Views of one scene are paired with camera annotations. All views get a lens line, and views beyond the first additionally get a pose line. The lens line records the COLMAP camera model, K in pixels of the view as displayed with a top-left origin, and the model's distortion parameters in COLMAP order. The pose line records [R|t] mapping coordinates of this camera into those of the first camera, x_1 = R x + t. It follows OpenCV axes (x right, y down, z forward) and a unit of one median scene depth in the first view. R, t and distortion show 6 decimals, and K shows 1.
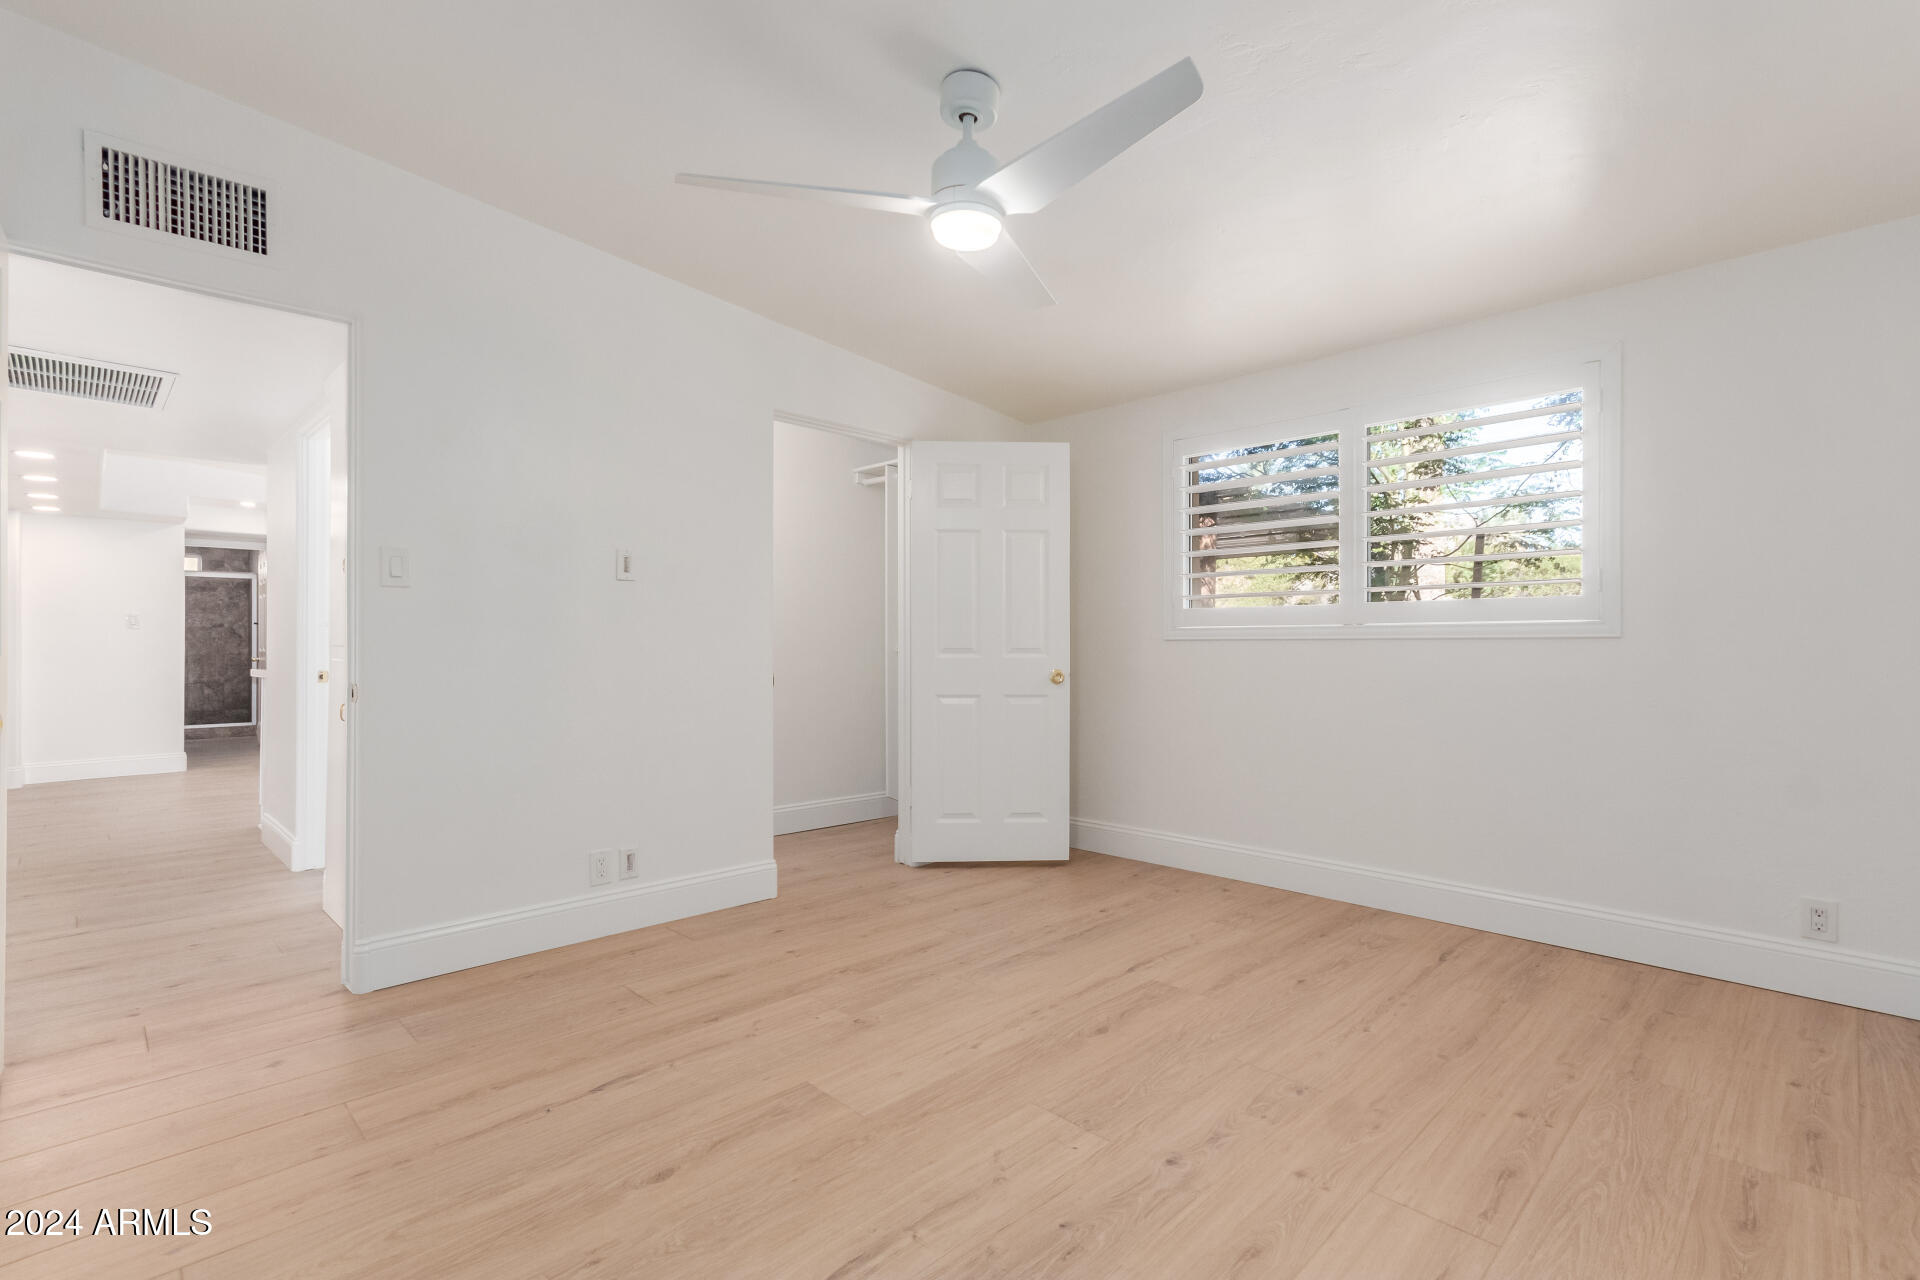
lens RADIAL K [[899.3, 0, 965.7], [0, 899.3, 650.5], [0, 0, 1]] dist [-0.002024, -0.000190]
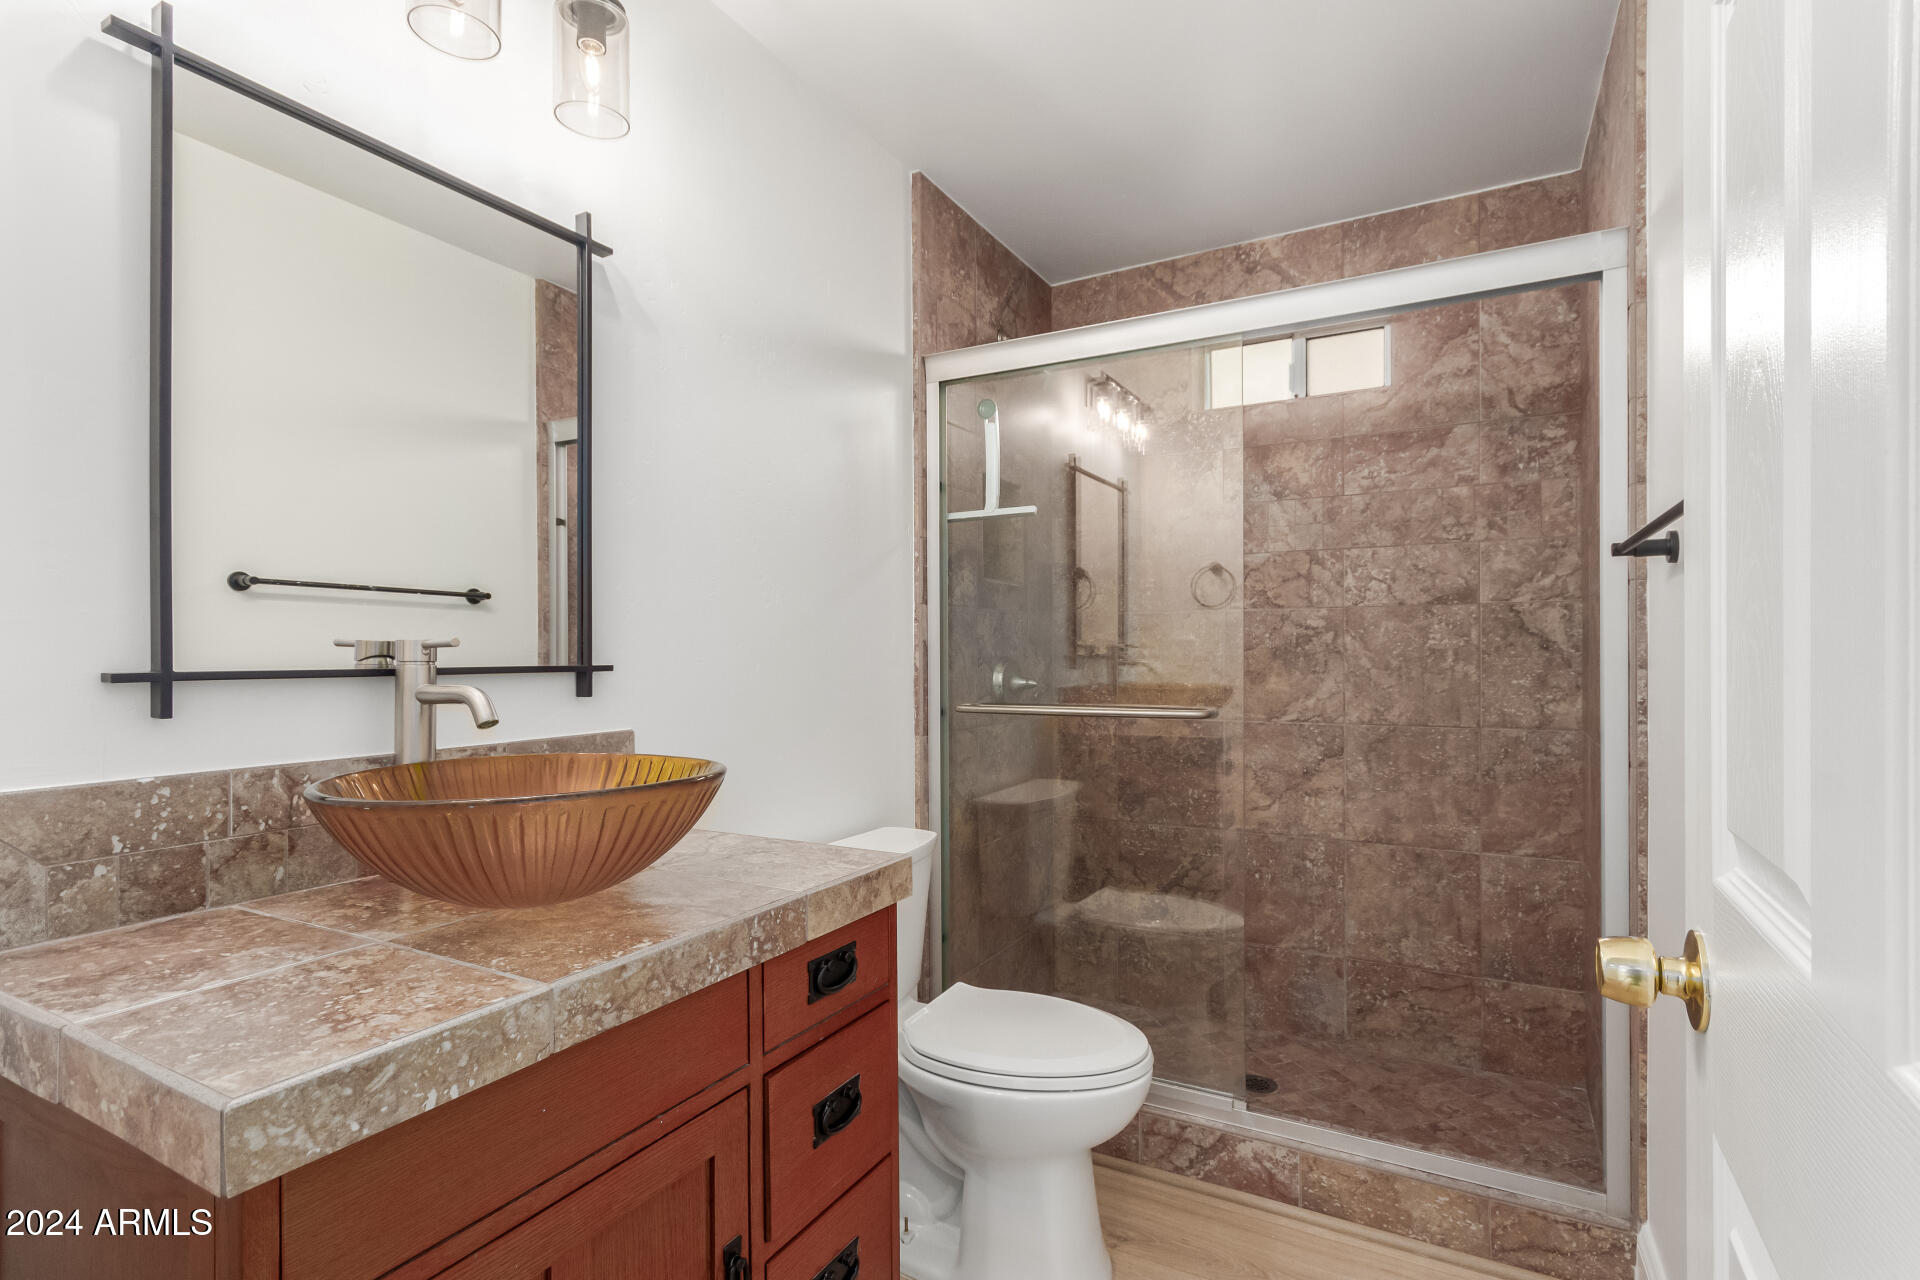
lens RADIAL K [[899.3, 0, 965.7], [0, 899.3, 650.5], [0, 0, 1]] dist [-0.002024, -0.000190]
pose [[0.278651, -0.003497, -0.960386, -0.653781], [0.001331, 0.999994, -0.003255, -0.013526], [0.960391, -0.000371, 0.278654, 0.823564]]
